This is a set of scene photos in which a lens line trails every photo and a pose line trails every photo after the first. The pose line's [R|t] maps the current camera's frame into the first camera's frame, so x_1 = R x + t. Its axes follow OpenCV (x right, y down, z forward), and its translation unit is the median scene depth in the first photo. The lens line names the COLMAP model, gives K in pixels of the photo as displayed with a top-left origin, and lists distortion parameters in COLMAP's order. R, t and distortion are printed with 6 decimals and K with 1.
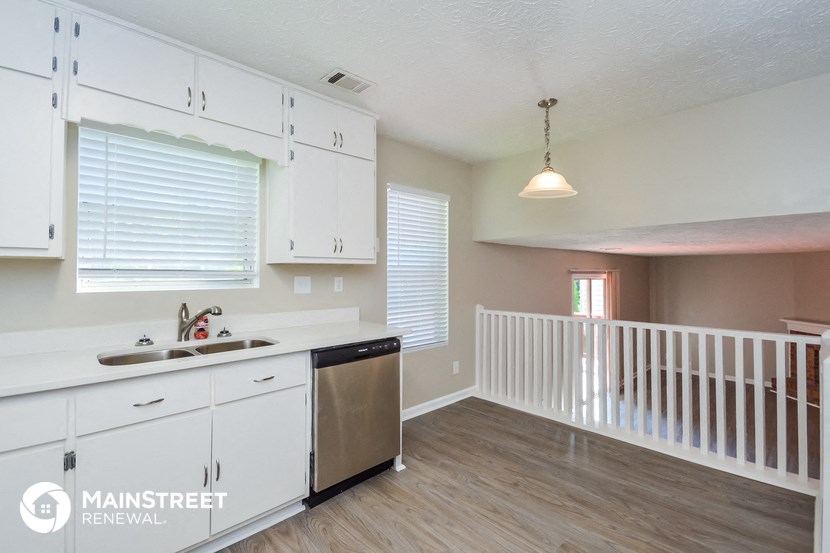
lens RADIAL K [[379.7, 0, 424.0], [0, 379.7, 263.9], [0, 0, 1]] dist [0.002980, -0.000376]
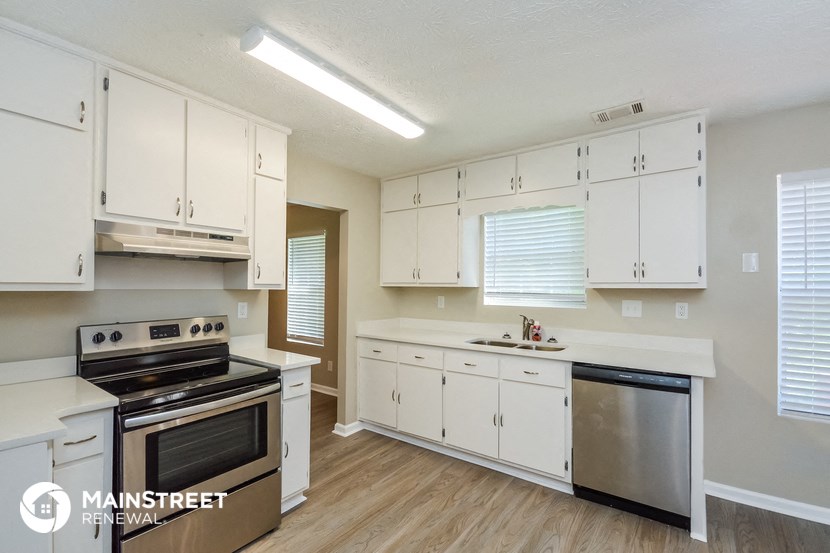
lens RADIAL K [[379.7, 0, 415.6], [0, 379.7, 281.6], [0, 0, 1]] dist [0.002980, -0.000376]
pose [[0.158523, -0.018240, -0.987187, 0.772146], [0.011596, 0.999795, -0.016611, -0.010474], [0.987287, -0.008814, 0.158702, 0.316377]]
